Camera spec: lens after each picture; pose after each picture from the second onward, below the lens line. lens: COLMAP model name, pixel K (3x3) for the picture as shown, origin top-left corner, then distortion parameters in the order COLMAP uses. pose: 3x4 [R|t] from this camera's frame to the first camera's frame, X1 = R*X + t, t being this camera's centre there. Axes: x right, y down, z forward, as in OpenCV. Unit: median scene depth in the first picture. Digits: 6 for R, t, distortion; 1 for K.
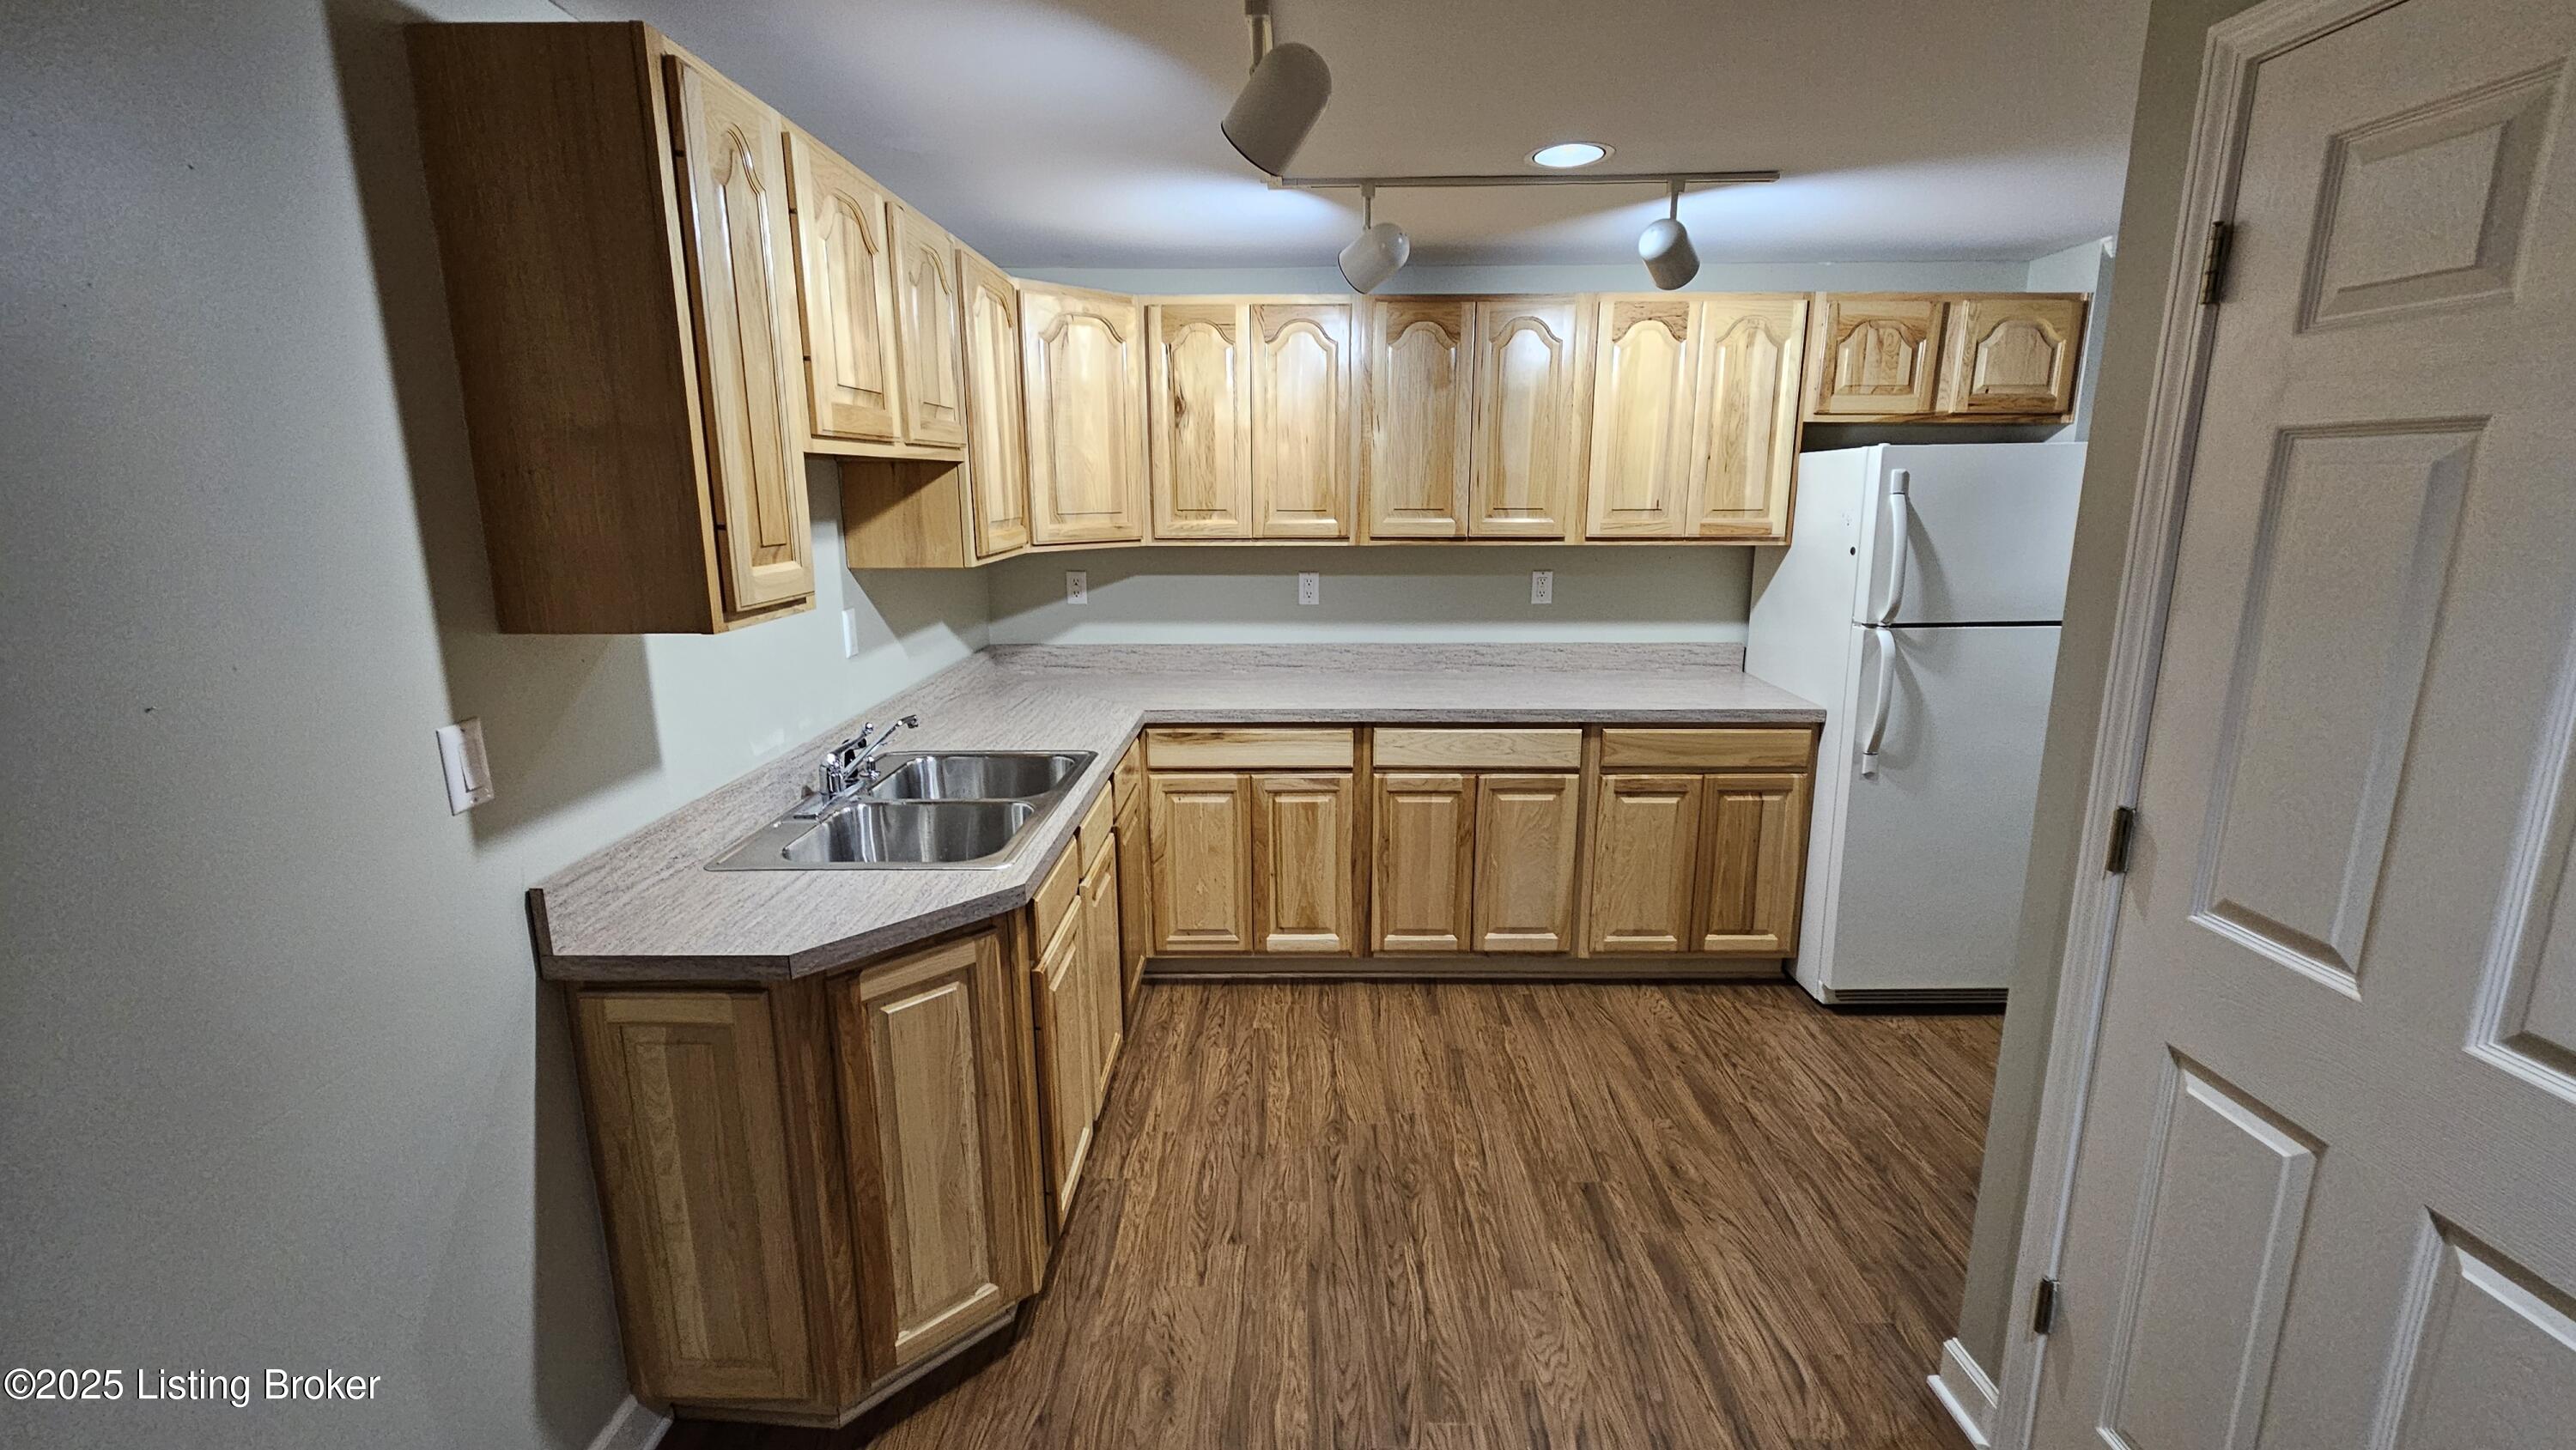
lens RADIAL K [[1057.5, 0, 1293.0], [0, 1057.5, 708.6], [0, 0, 1]] dist [0.001985, 0.000315]
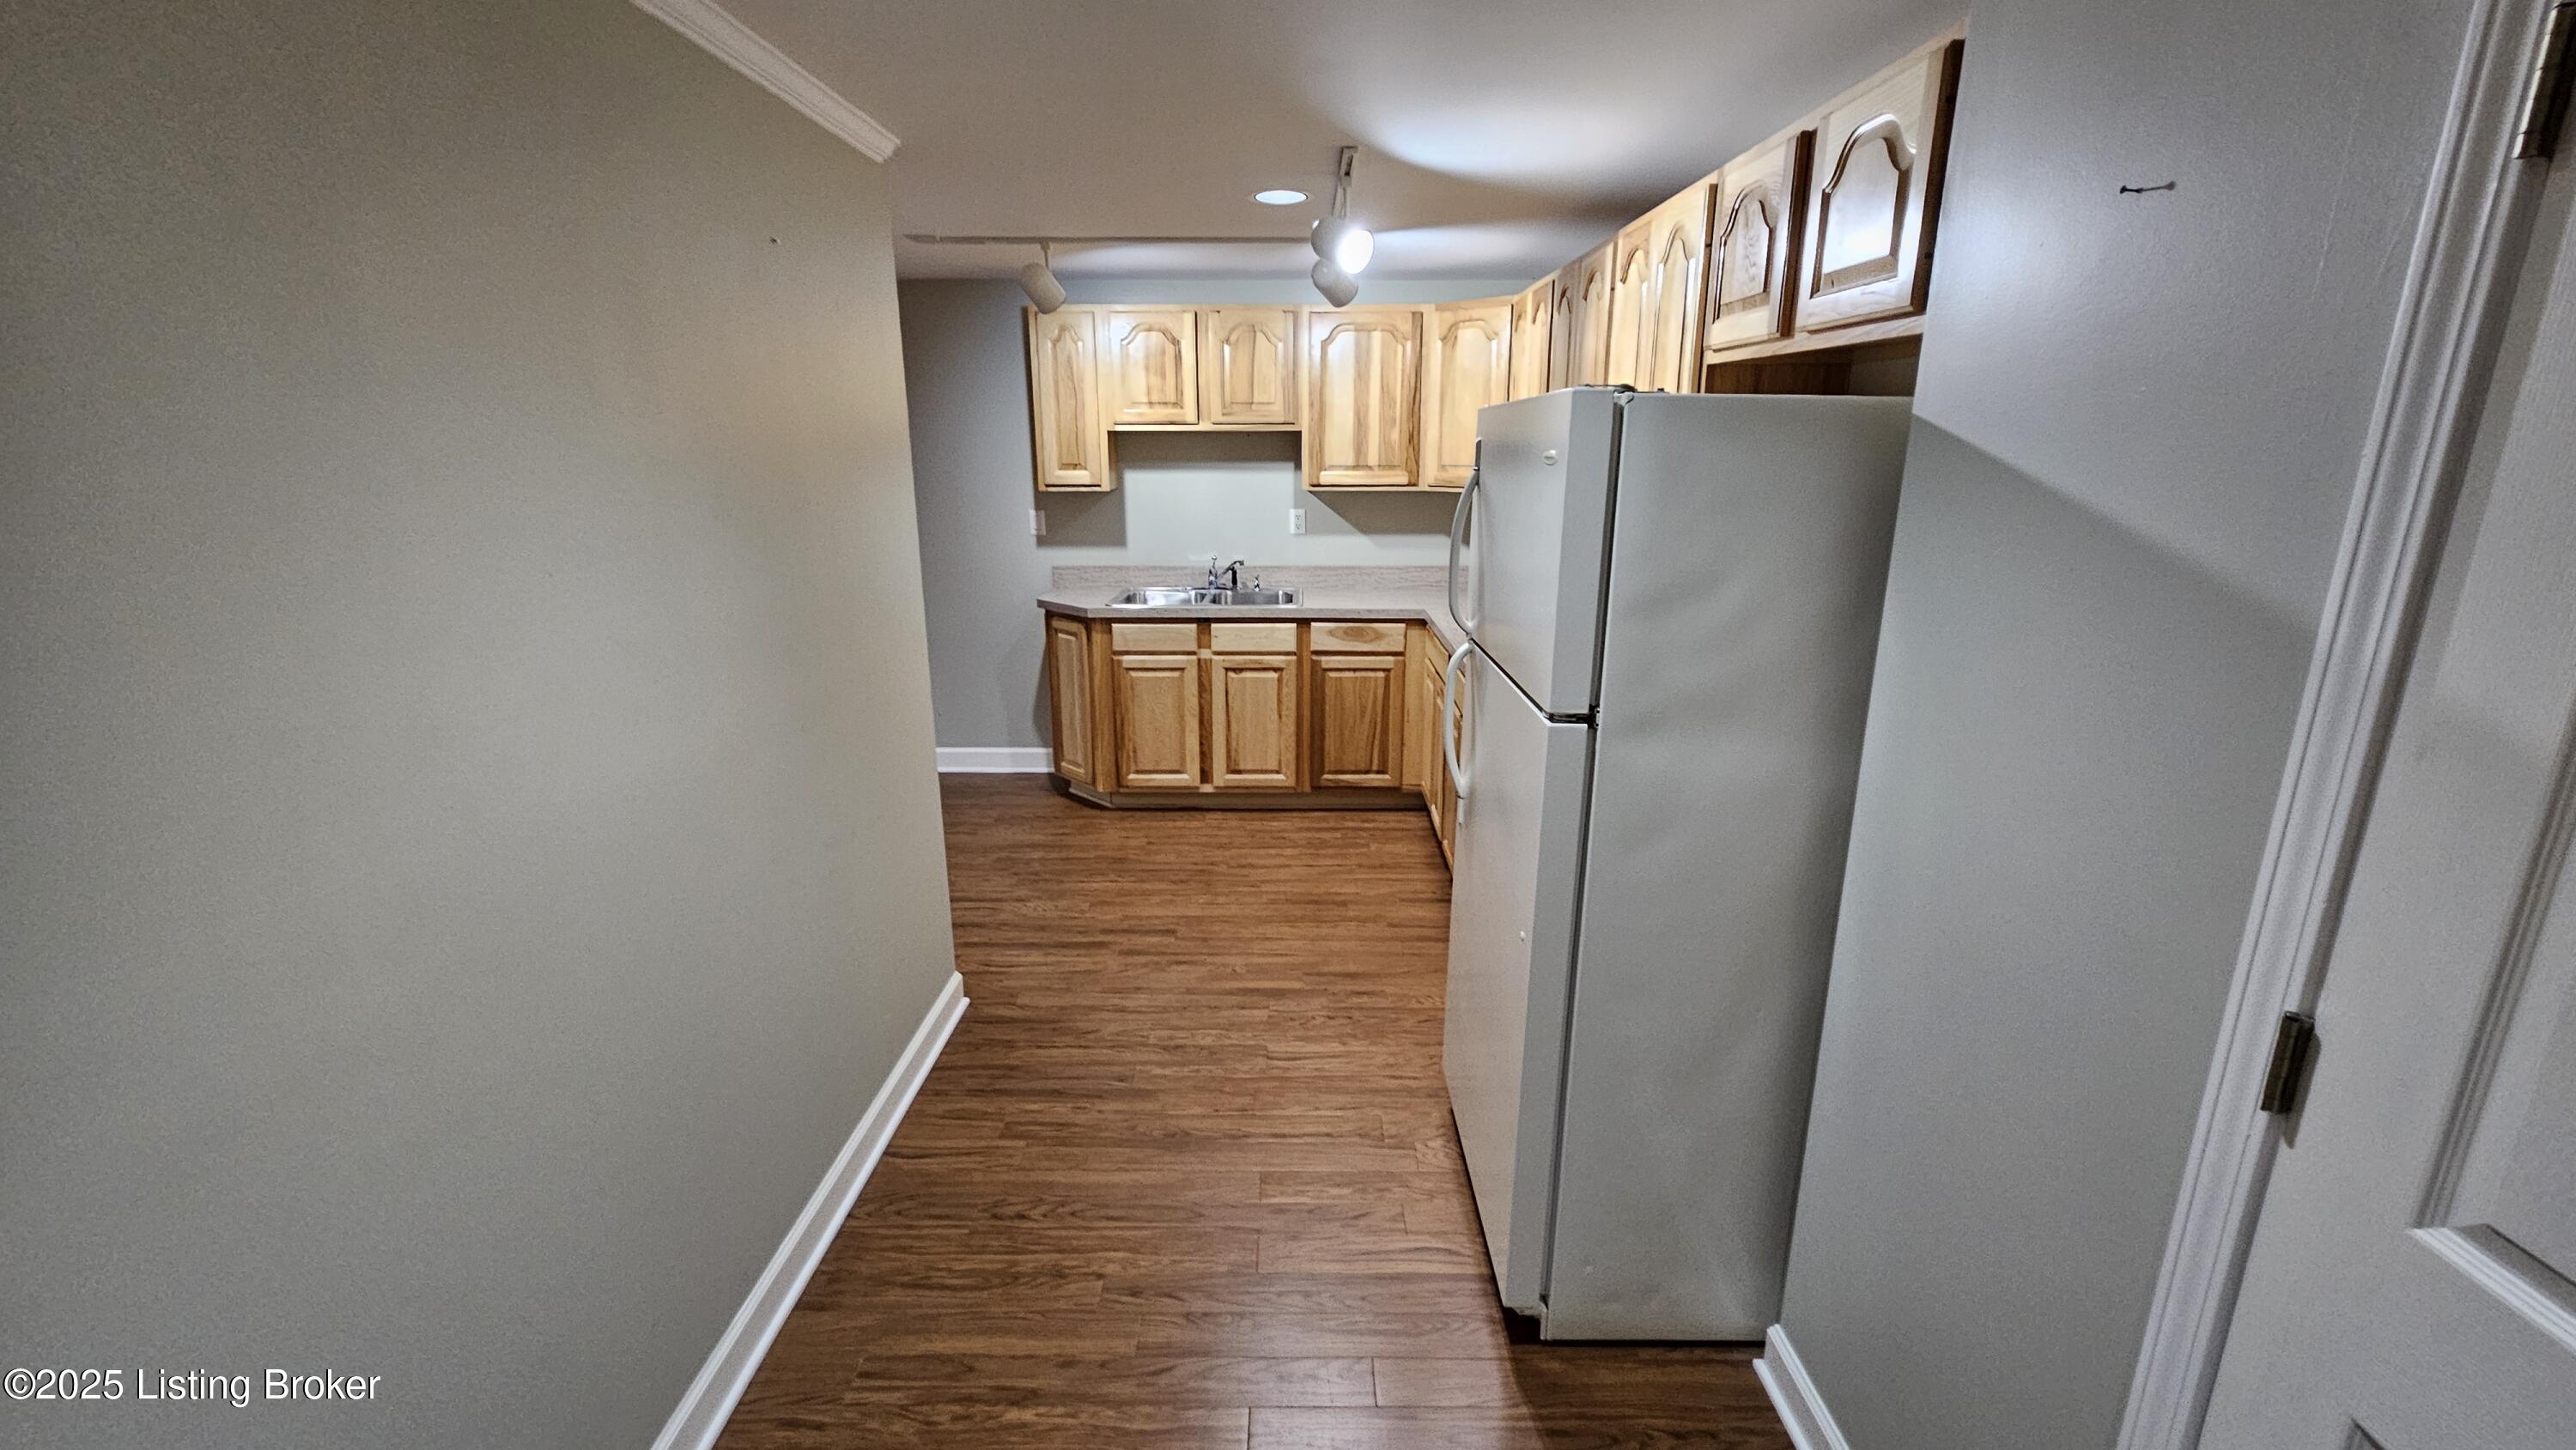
lens RADIAL K [[1057.5, 0, 1293.0], [0, 1057.5, 708.6], [0, 0, 1]] dist [0.001985, 0.000315]
pose [[0.009809, 0.255725, -0.966700, 1.478753], [-0.211995, 0.945303, 0.247913, -0.218644], [0.977221, 0.202504, 0.063485, 0.923818]]
